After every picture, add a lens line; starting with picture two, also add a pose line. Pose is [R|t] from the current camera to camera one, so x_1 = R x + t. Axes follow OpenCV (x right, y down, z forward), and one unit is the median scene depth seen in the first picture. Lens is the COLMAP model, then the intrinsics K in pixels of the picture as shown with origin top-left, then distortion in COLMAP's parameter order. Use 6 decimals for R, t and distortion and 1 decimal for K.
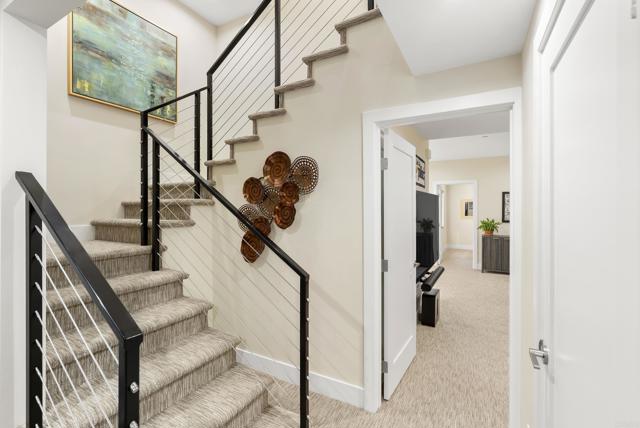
lens RADIAL K [[293.4, 0, 320.3], [0, 293.4, 211.2], [0, 0, 1]] dist [-0.001445, -0.000014]
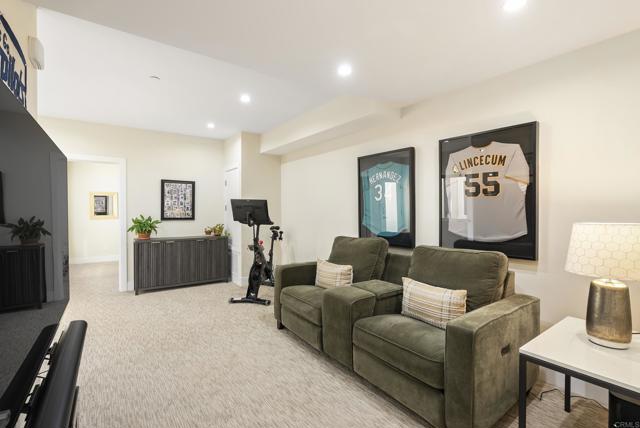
lens RADIAL K [[293.4, 0, 320.4], [0, 293.4, 212.8], [0, 0, 1]] dist [-0.001445, -0.000014]
pose [[0.418009, -0.008363, 0.908404, 0.110200], [0.009237, 0.999945, 0.004955, 0.019058], [-0.908396, 0.006320, 0.418064, 0.318569]]
